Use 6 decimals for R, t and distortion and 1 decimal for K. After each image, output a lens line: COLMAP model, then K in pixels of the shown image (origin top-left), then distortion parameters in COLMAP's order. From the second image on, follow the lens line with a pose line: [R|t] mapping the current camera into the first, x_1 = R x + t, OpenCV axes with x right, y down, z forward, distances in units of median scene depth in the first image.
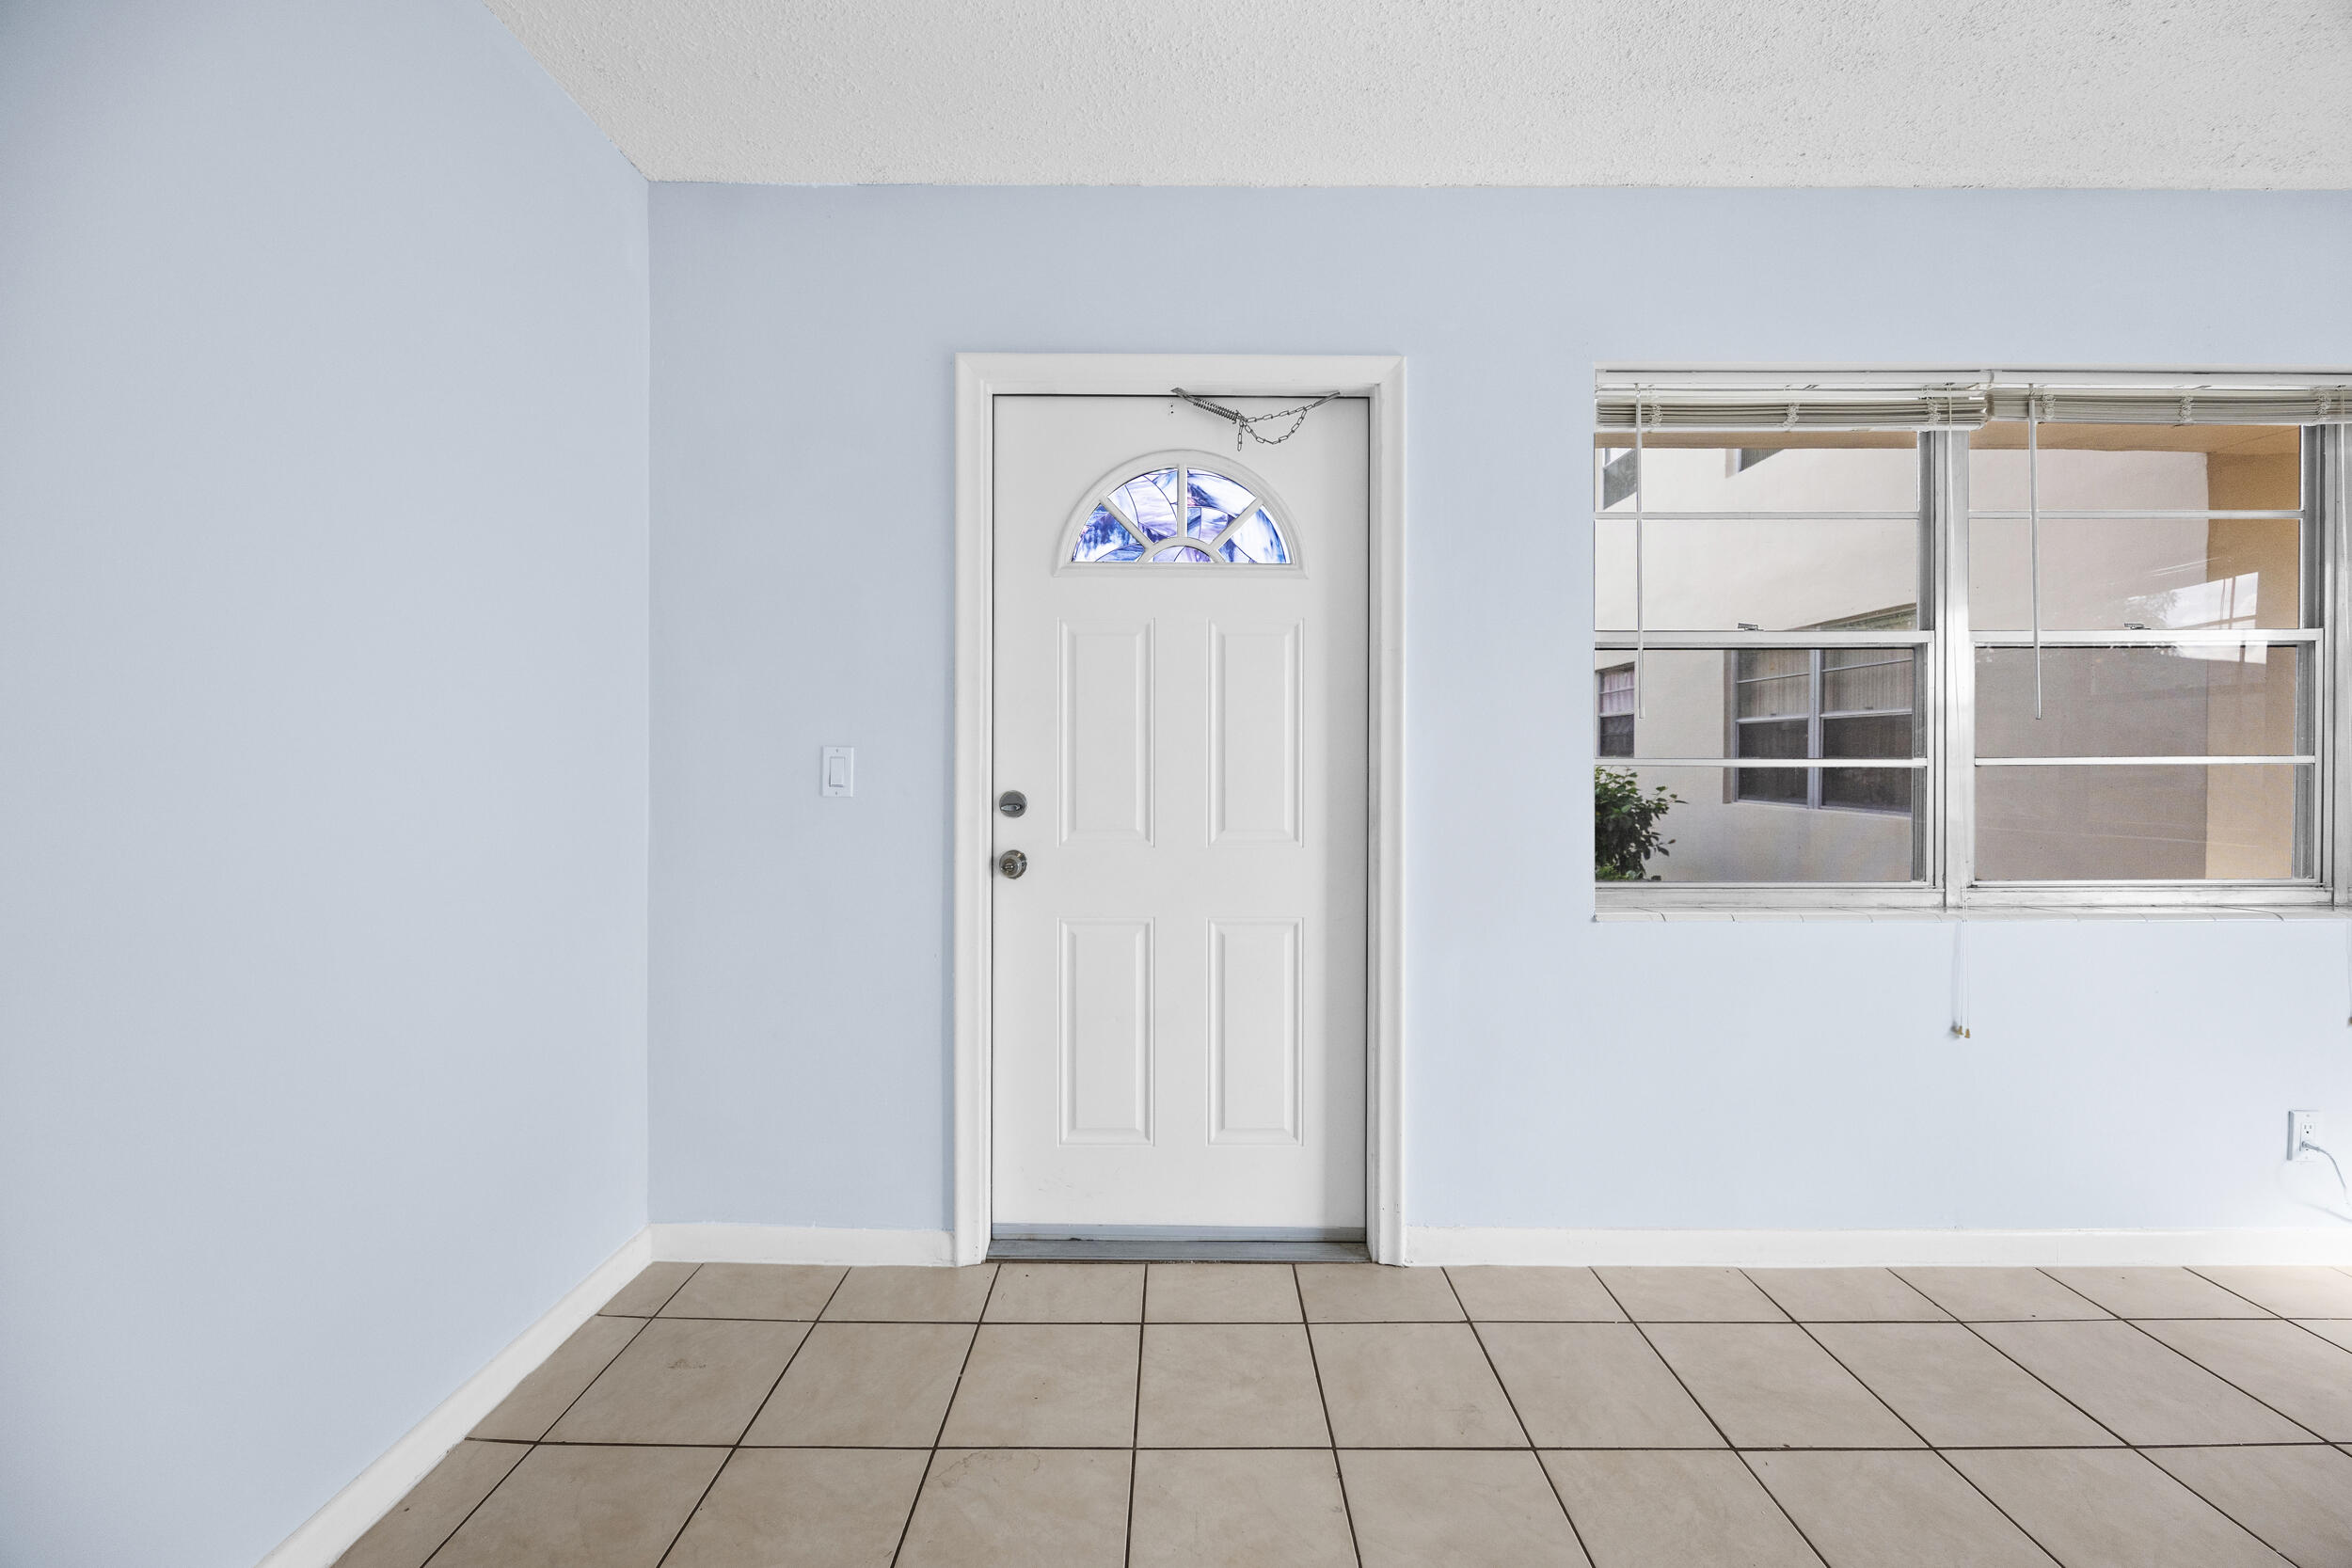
lens RADIAL K [[898.5, 0, 1173.2], [0, 898.5, 761.7], [0, 0, 1]] dist [-0.001283, 0.000025]
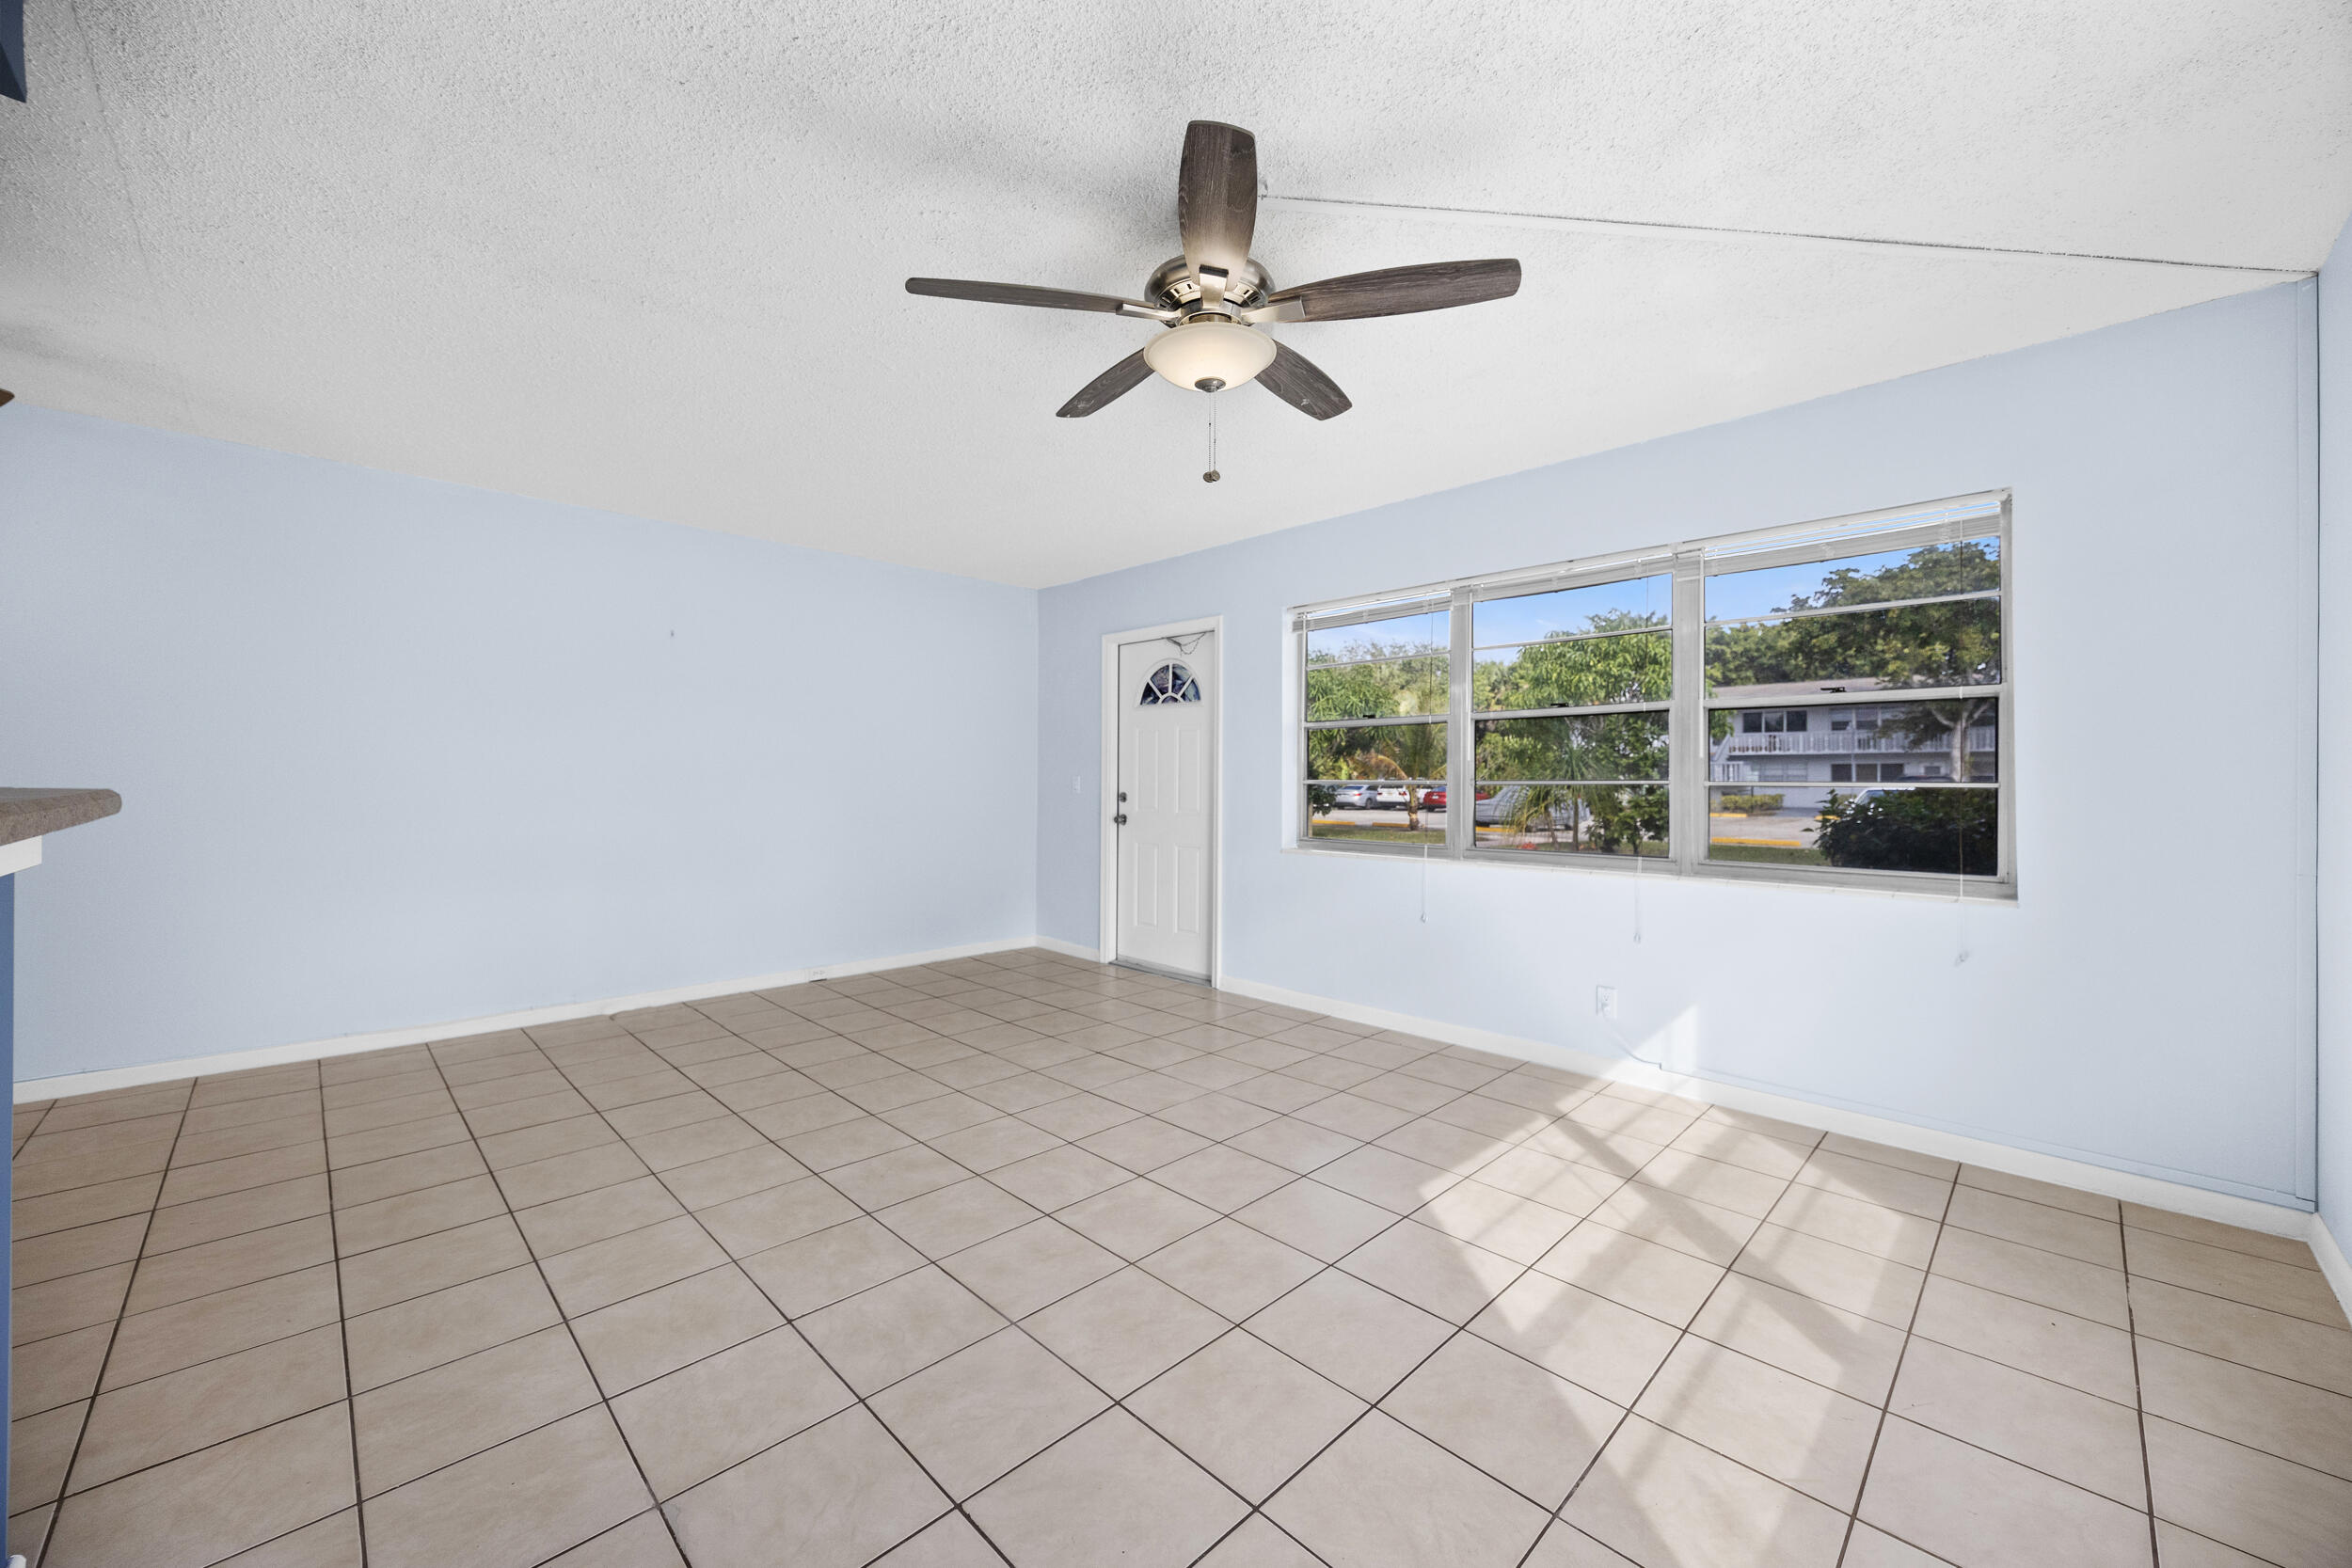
lens RADIAL K [[892.8, 0, 1182.6], [0, 892.8, 778.0], [0, 0, 1]] dist [-0.003291, -0.000131]
pose [[0.710285, -0.002318, -0.703911, 1.813704], [-0.004485, 0.999959, -0.007819, 0.009931], [0.703900, 0.008711, 0.710246, -0.761566]]
